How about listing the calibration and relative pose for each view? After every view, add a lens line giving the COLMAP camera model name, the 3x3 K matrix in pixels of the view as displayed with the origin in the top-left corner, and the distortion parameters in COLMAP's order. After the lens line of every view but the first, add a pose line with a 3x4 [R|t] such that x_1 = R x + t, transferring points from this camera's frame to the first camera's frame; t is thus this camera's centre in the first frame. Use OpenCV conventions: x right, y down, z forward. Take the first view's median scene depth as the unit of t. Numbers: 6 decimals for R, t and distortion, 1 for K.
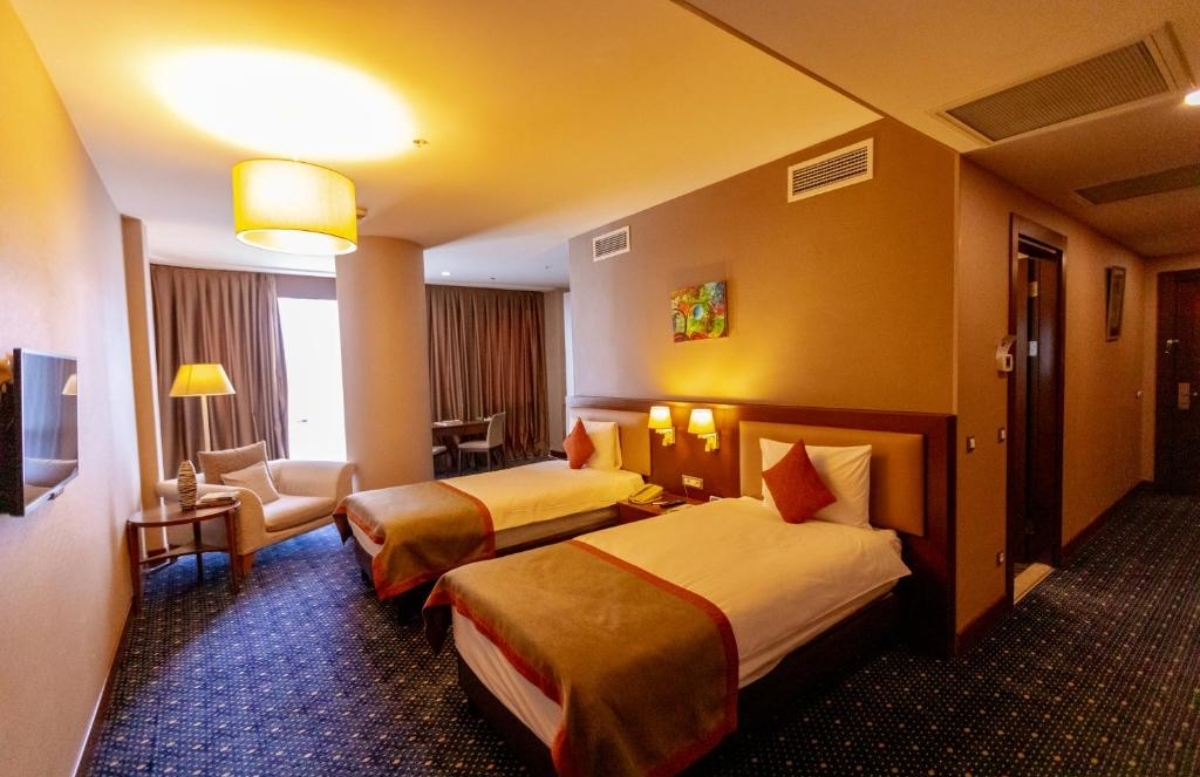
lens RADIAL K [[533.4, 0, 599.1], [0, 533.4, 387.3], [0, 0, 1]] dist [0.001368, 0.000081]
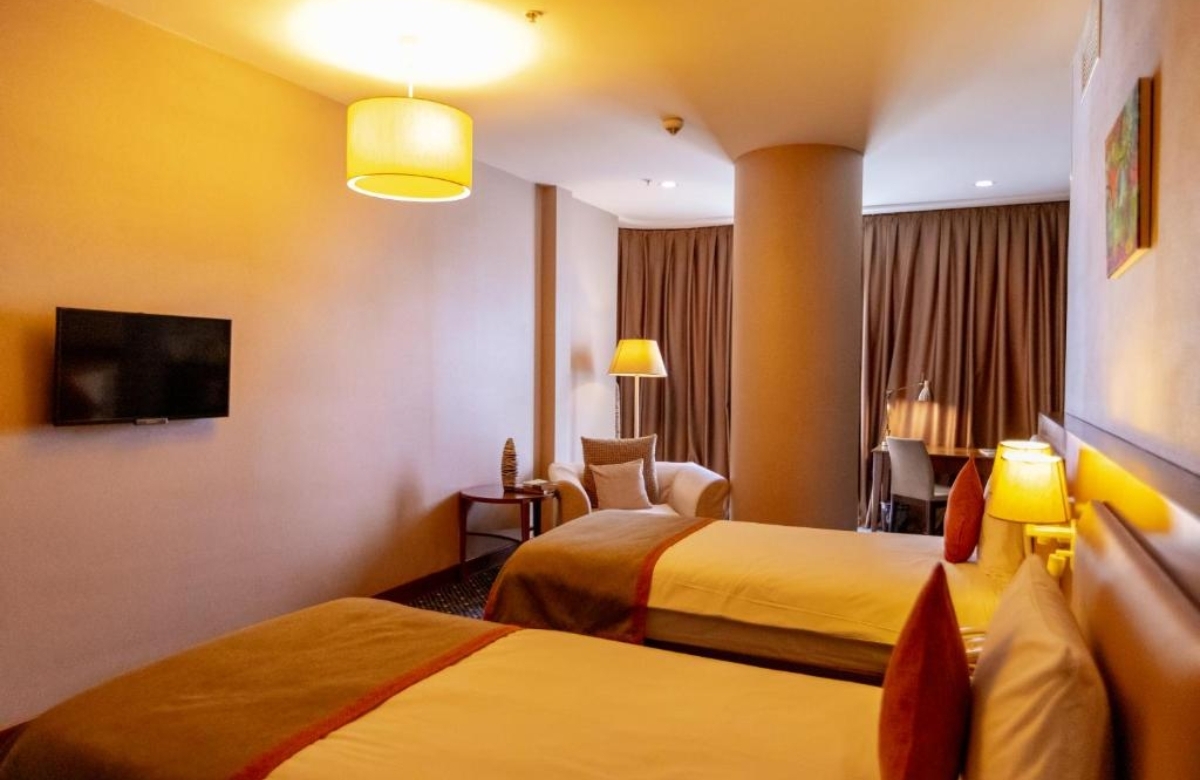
lens RADIAL K [[806.7, 0, 598.5], [0, 806.7, 385.2], [0, 0, 1]] dist [0.009513, 0.001725]
pose [[0.453129, 0.053036, -0.889866, 0.579457], [-0.061372, 0.997716, 0.028213, -0.004368], [0.889330, 0.041829, 0.455349, 0.515758]]
